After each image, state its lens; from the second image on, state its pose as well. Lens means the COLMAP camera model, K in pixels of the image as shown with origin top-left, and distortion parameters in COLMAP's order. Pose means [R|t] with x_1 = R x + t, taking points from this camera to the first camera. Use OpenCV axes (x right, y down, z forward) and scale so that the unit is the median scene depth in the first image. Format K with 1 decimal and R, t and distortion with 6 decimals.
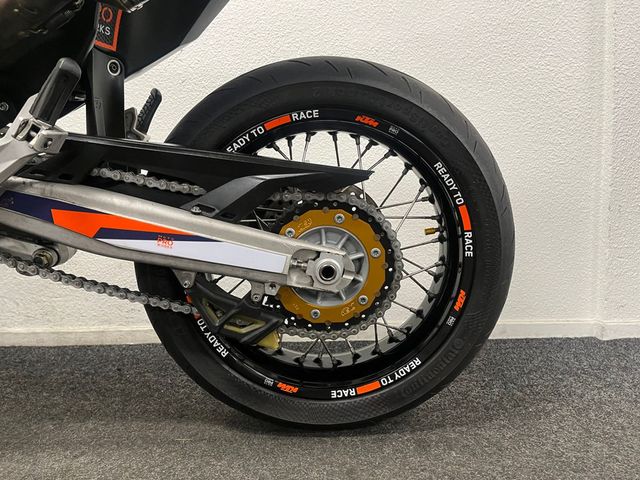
lens RADIAL K [[480.7, 0, 317.9], [0, 480.7, 237.4], [0, 0, 1]] dist [0.075019, -0.104975]
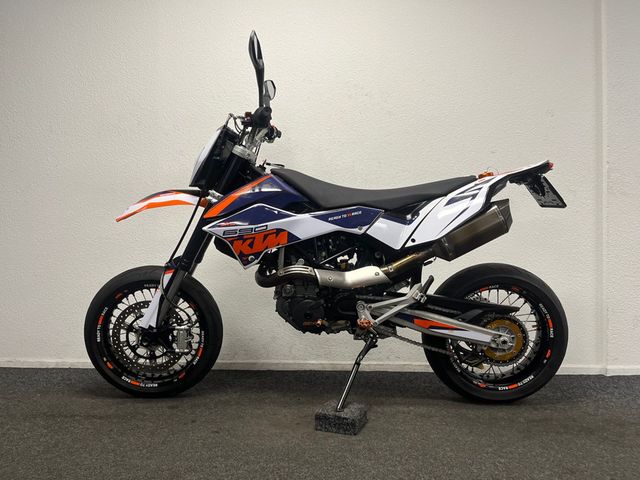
lens RADIAL K [[480.7, 0, 317.9], [0, 480.7, 237.4], [0, 0, 1]] dist [0.075019, -0.104975]
pose [[0.999256, 0.018880, -0.033641, -0.954014], [-0.022223, 0.994541, -0.101957, -0.219566], [0.031533, 0.102629, 0.994220, -1.891925]]
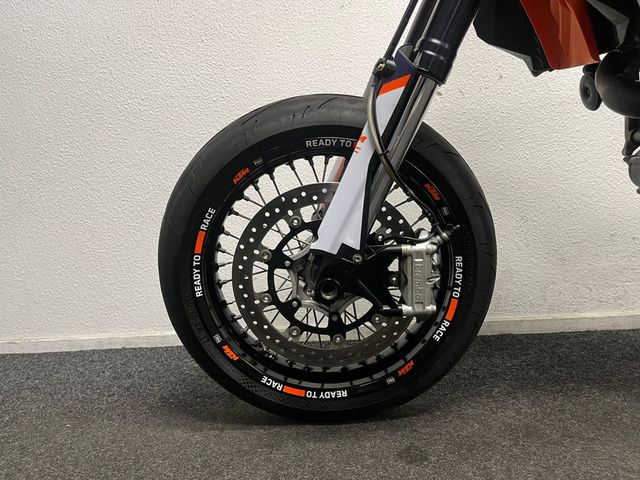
lens RADIAL K [[480.7, 0, 317.9], [0, 480.7, 237.4], [0, 0, 1]] dist [0.075019, -0.104975]
pose [[0.996192, -0.040703, -0.077096, -1.964626], [0.041396, 0.999115, 0.007408, -0.007007], [0.076726, -0.010572, 0.996996, -0.114068]]
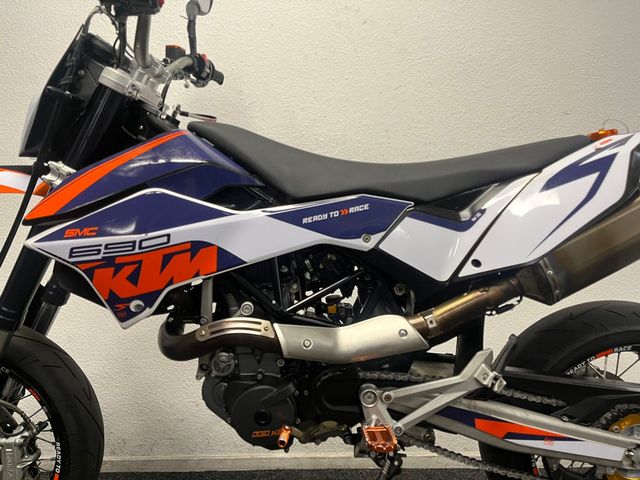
lens RADIAL K [[480.7, 0, 317.9], [0, 480.7, 237.4], [0, 0, 1]] dist [0.075019, -0.104975]
pose [[0.999945, 0.010391, 0.001294, -0.945444], [-0.010188, 0.993981, -0.109078, -0.408332], [-0.002420, 0.109059, 0.994032, -0.527148]]
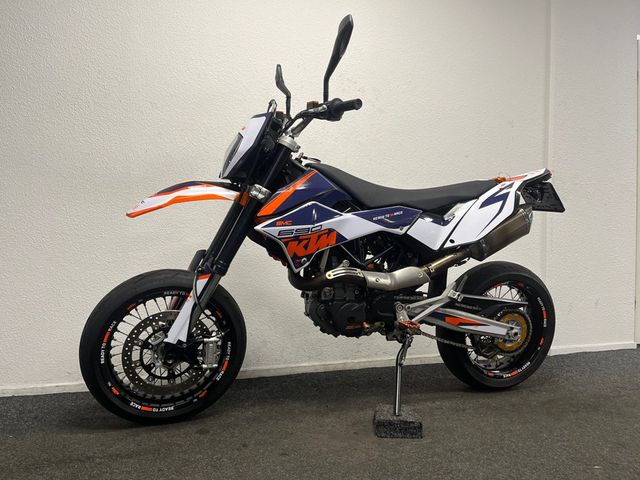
lens RADIAL K [[480.7, 0, 317.9], [0, 480.7, 237.4], [0, 0, 1]] dist [0.075019, -0.104975]
pose [[0.954719, 0.023356, 0.296591, -2.053755], [0.001273, 0.996584, -0.082577, -0.282584], [-0.297506, 0.079215, 0.951428, -1.606563]]
